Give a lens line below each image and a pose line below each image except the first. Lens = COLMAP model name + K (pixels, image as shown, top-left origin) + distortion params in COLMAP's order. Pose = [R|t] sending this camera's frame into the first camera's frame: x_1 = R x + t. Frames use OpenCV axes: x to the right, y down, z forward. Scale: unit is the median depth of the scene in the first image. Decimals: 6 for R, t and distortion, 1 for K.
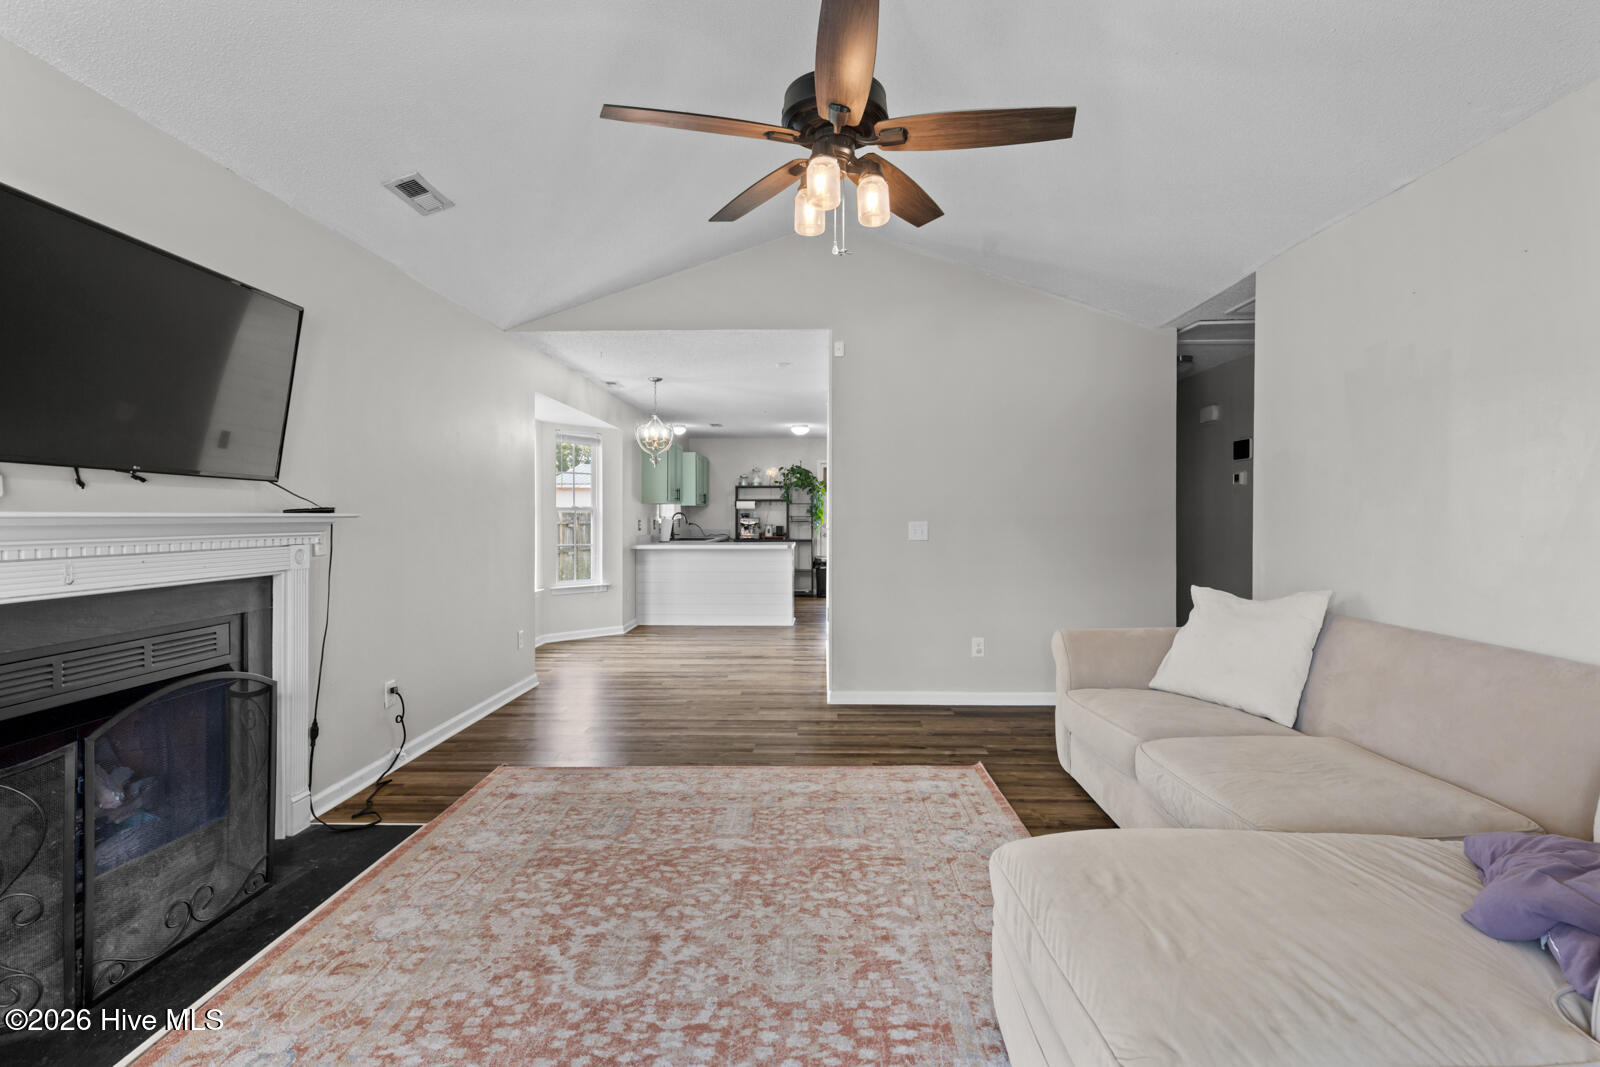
lens RADIAL K [[659.3, 0, 848.4], [0, 659.3, 518.5], [0, 0, 1]] dist [0.000800, -0.001131]
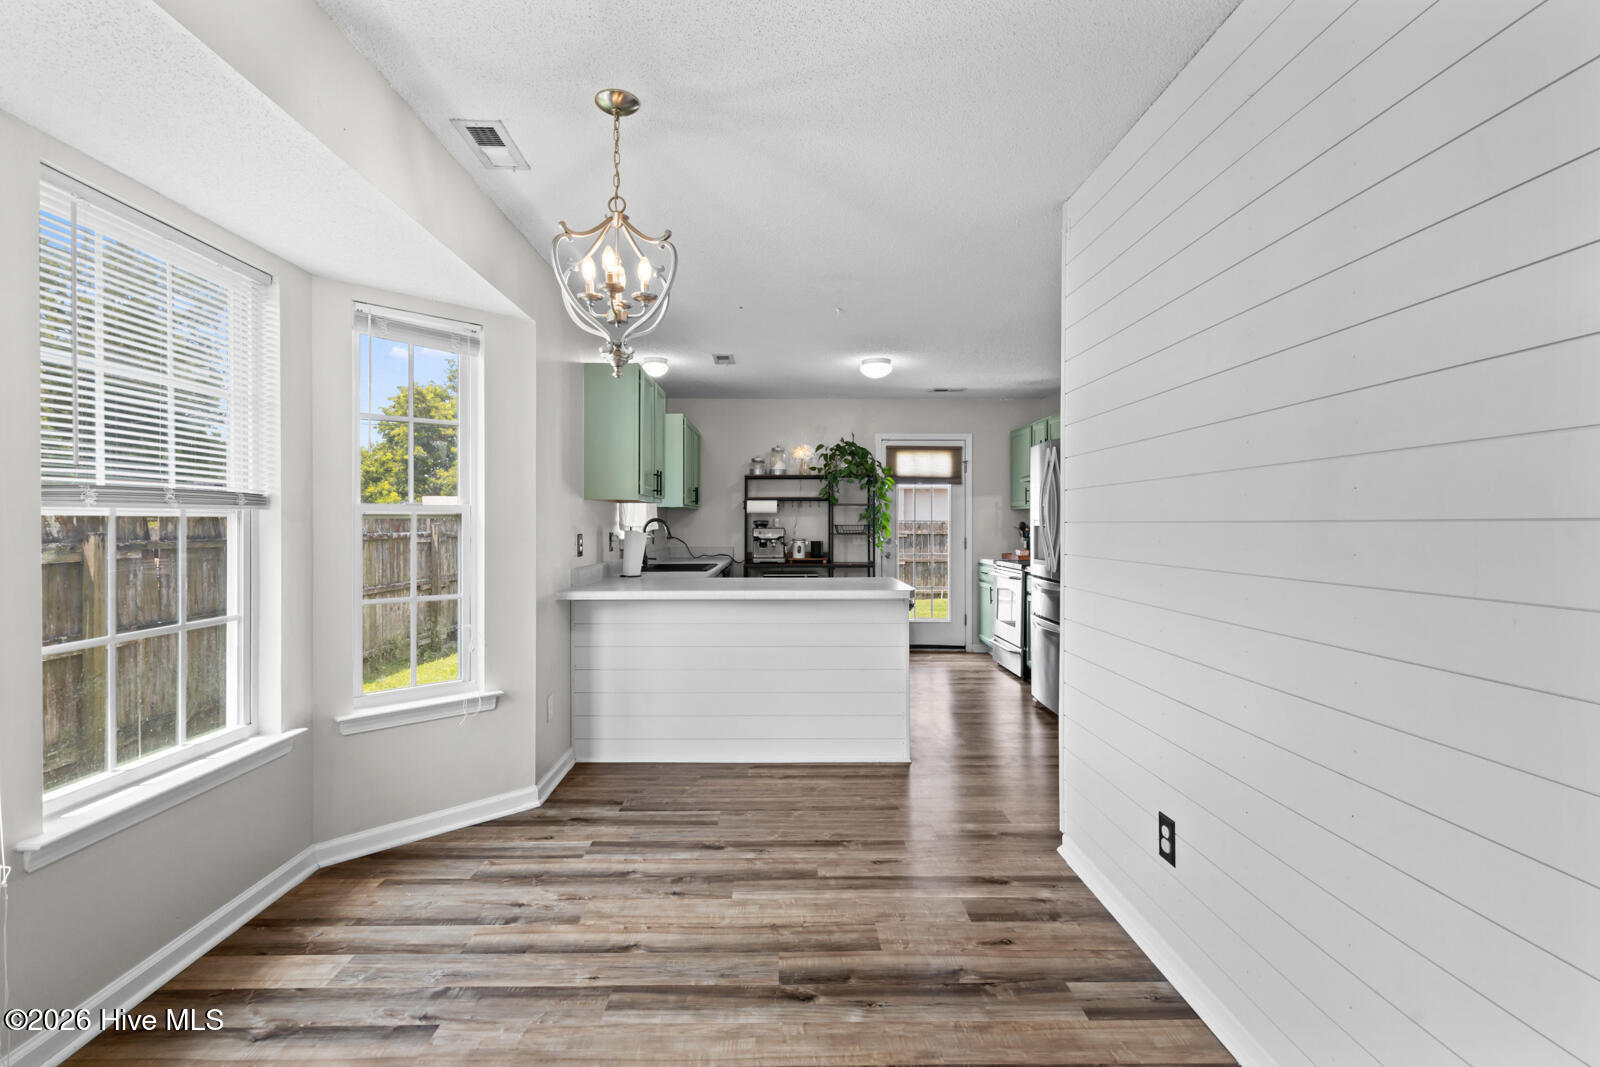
lens RADIAL K [[659.3, 0, 796.7], [0, 659.3, 524.7], [0, 0, 1]] dist [0.000800, -0.001131]
pose [[0.999944, 0.000270, -0.010551, -0.270485], [-0.000291, 0.999998, -0.002008, -0.006363], [0.010550, 0.002011, 0.999942, 0.914245]]
